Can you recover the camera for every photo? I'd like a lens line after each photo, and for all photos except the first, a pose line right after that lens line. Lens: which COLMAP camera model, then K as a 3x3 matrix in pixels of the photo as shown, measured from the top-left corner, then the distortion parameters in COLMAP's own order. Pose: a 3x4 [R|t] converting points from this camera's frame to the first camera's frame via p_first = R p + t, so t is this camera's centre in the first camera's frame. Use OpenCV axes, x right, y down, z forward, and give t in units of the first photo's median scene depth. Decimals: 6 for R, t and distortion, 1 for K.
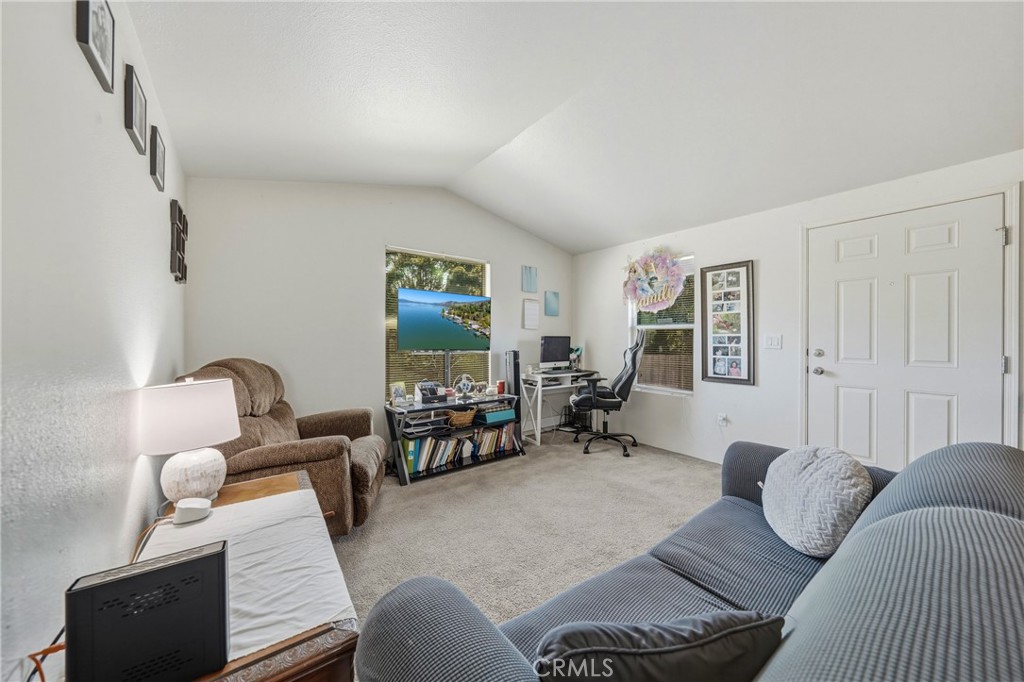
lens RADIAL K [[349.8, 0, 512.0], [0, 349.8, 341.0], [0, 0, 1]] dist [0.000081, 0.000119]
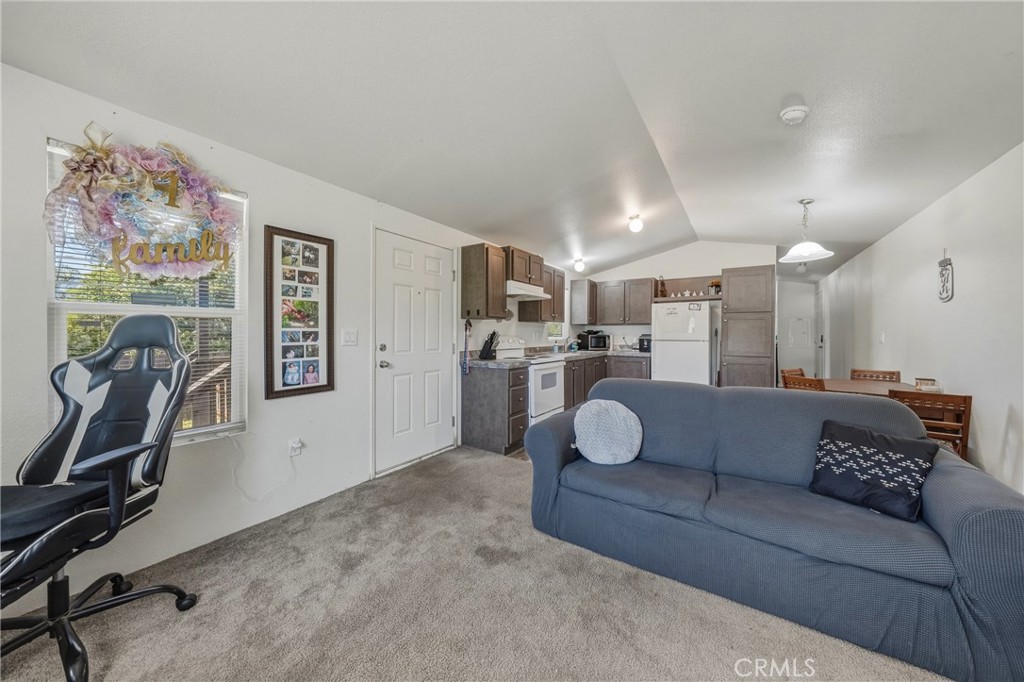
lens RADIAL K [[349.8, 0, 512.0], [0, 349.8, 341.0], [0, 0, 1]] dist [0.000081, 0.000119]
pose [[-0.321864, -0.022120, 0.946528, -0.225450], [0.005852, 0.999661, 0.025352, -0.009223], [-0.946768, 0.013699, -0.321625, 0.816822]]
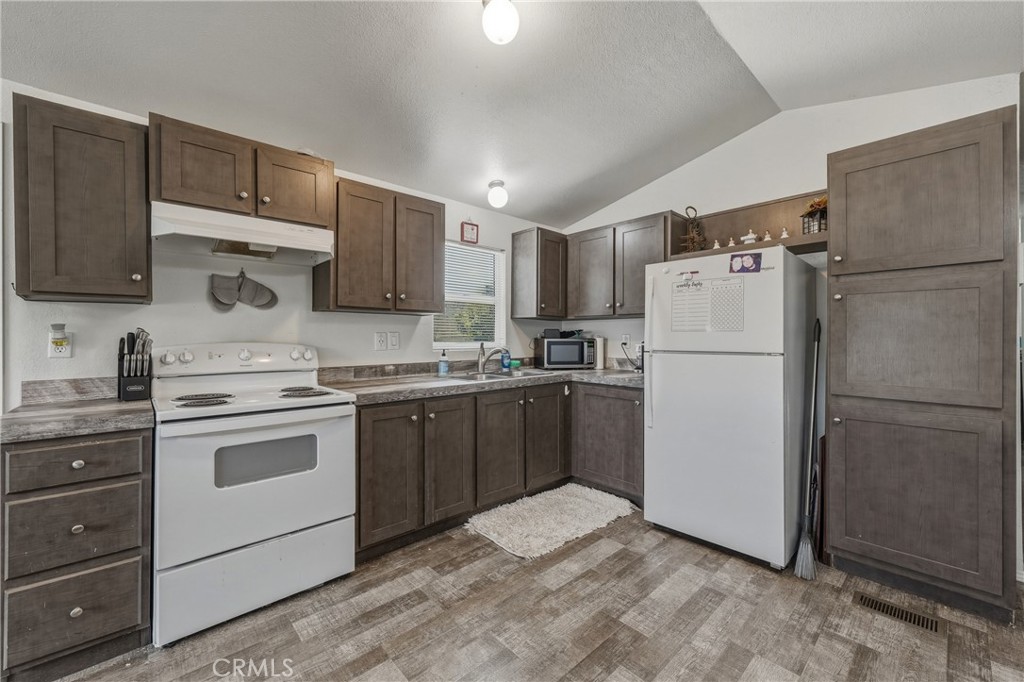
lens RADIAL K [[409.5, 0, 510.6], [0, 409.5, 336.6], [0, 0, 1]] dist [-0.000655, -0.000058]
pose [[-0.083372, 0.000143, 0.996518, 0.322294], [0.012415, 0.999923, 0.000895, 0.000520], [-0.996441, 0.012446, -0.083367, 0.015232]]
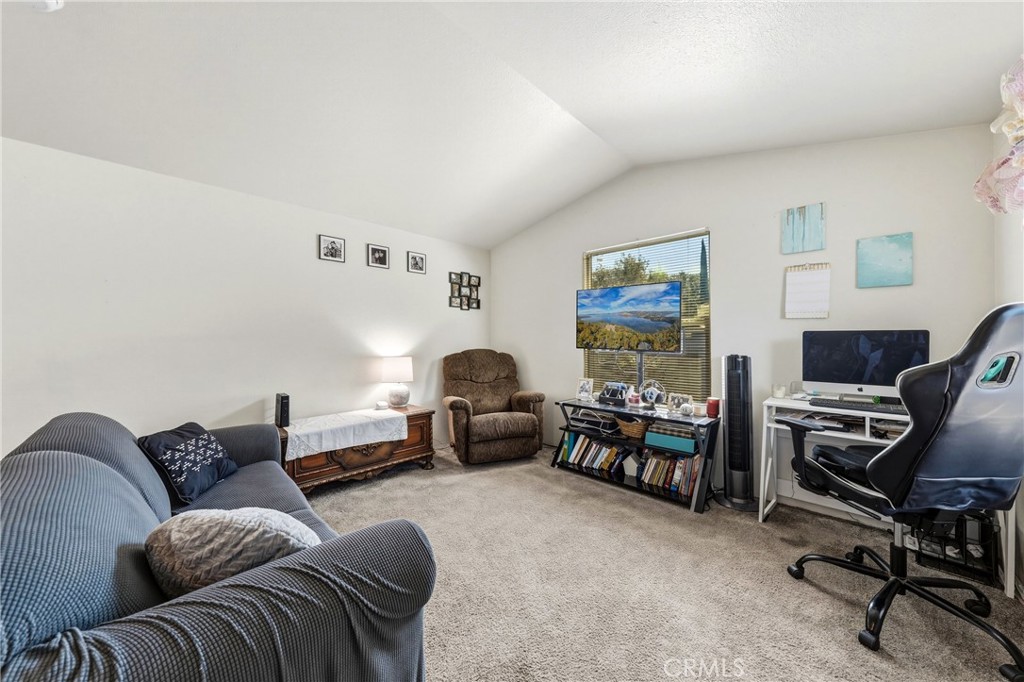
lens RADIAL K [[349.8, 0, 512.0], [0, 349.8, 341.0], [0, 0, 1]] dist [0.000081, 0.000119]
pose [[0.167449, 0.012402, -0.985803, 0.678450], [0.002973, 0.999910, 0.013084, -0.011126], [0.985876, -0.005122, 0.167397, 0.585794]]
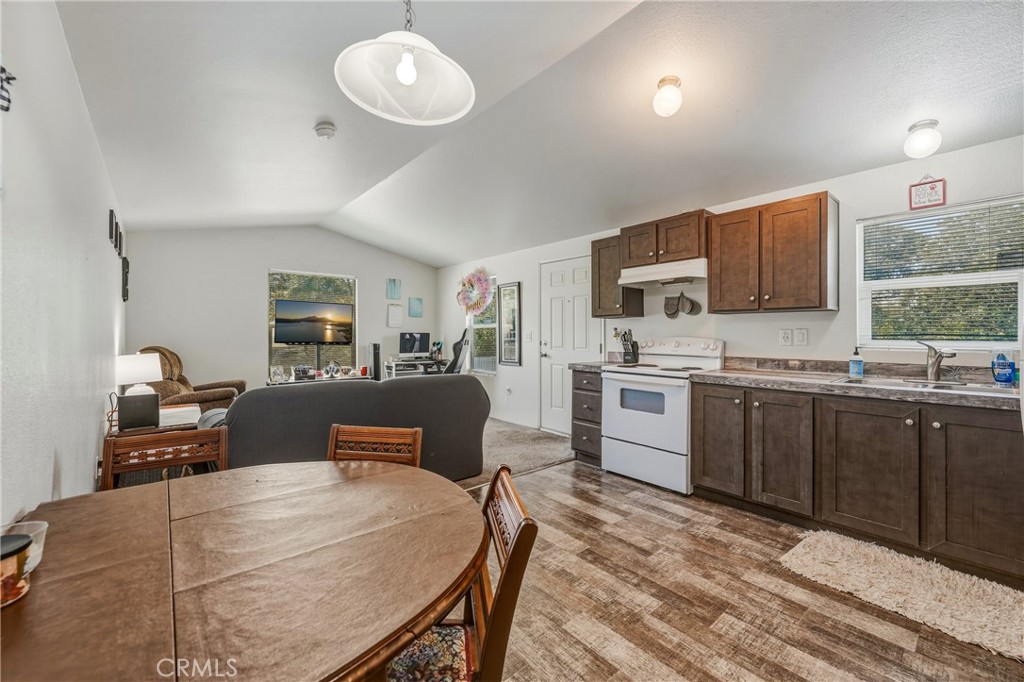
lens RADIAL K [[409.5, 0, 510.6], [0, 409.5, 336.6], [0, 0, 1]] dist [-0.000655, -0.000058]
pose [[0.998931, -0.000939, 0.046227, 0.537975], [0.001157, 0.999988, -0.004675, 0.009750], [-0.046222, 0.004723, 0.998920, -0.699298]]
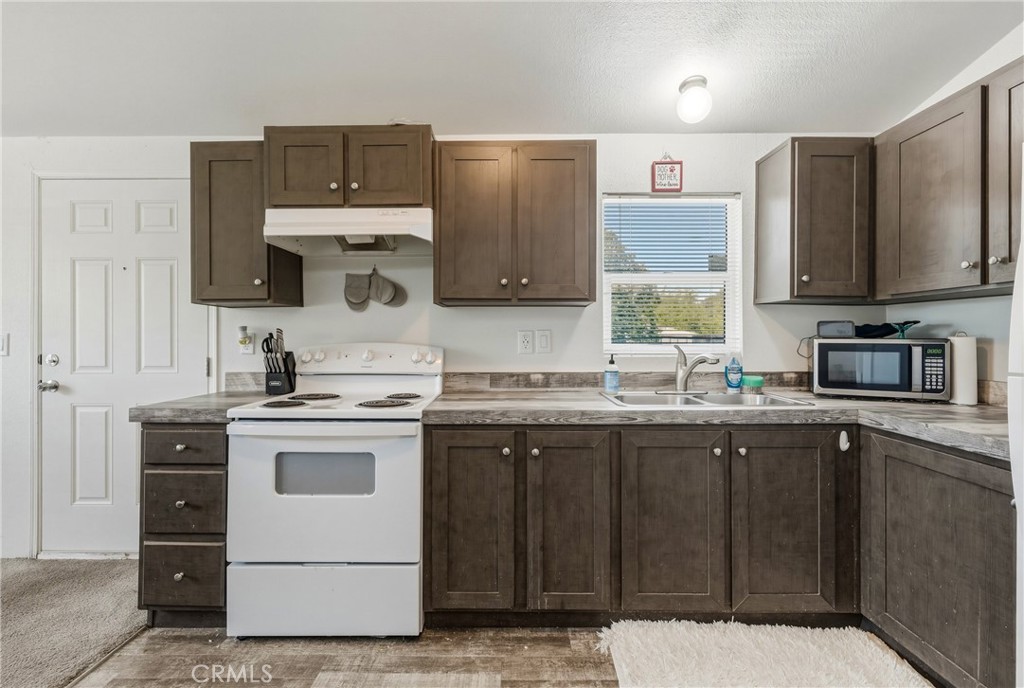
lens RADIAL K [[457.8, 0, 509.5], [0, 457.8, 335.6], [0, 0, 1]] dist [-0.000650, 0.000337]
pose [[0.615642, 0.000783, 0.788025, 0.606475], [0.011911, 0.999876, -0.010299, 0.004948], [-0.787936, 0.015726, 0.615557, -0.225616]]
